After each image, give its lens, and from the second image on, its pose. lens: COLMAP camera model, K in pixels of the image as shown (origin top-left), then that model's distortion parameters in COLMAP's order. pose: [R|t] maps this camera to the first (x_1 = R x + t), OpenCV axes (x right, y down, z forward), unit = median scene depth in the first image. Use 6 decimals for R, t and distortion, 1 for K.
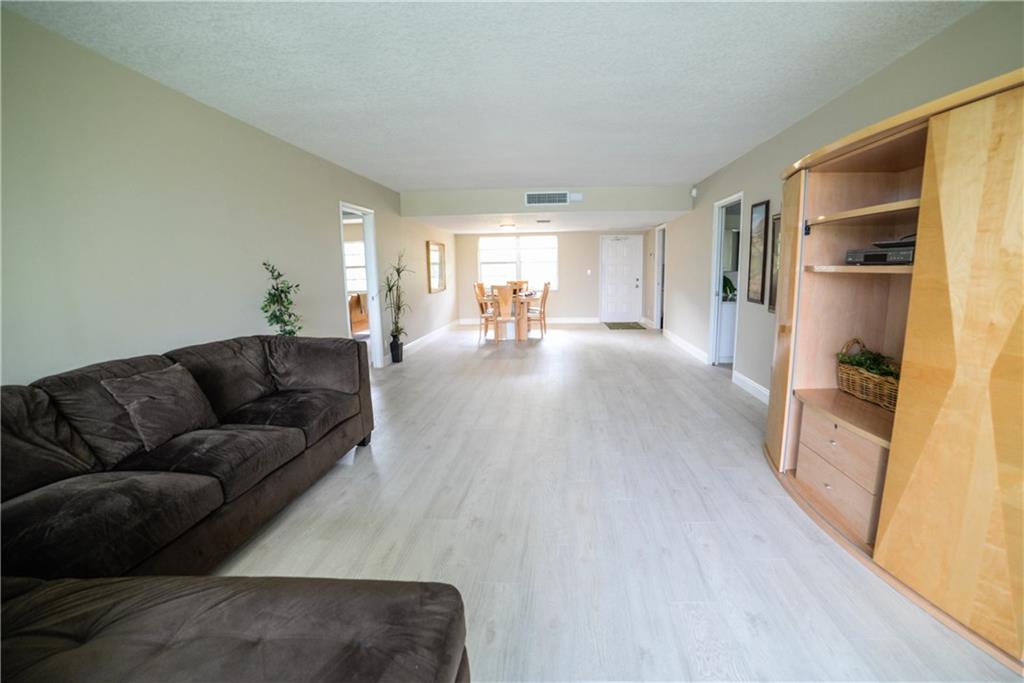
lens RADIAL K [[430.5, 0, 518.1], [0, 430.5, 343.0], [0, 0, 1]] dist [-0.110183, 0.040261]
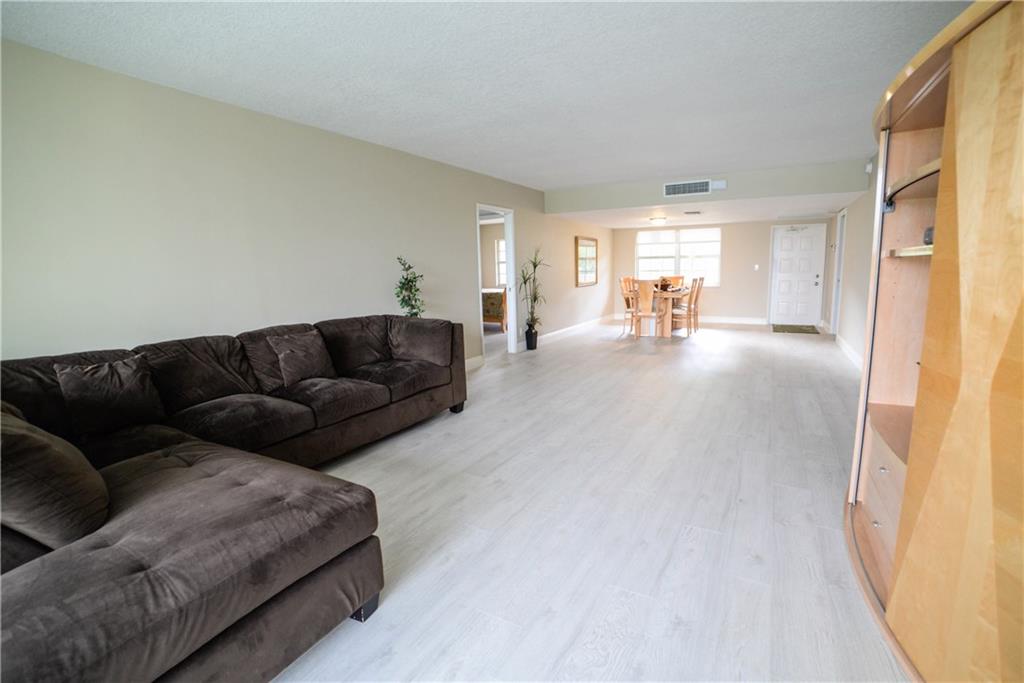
lens RADIAL K [[446.6, 0, 541.7], [0, 446.6, 344.8], [0, 0, 1]] dist [-0.119062, 0.046868]
pose [[0.906272, 0.063824, -0.417848, 0.346262], [-0.061961, 0.997916, 0.018038, 0.018219], [0.418128, 0.009543, 0.908338, -0.021984]]
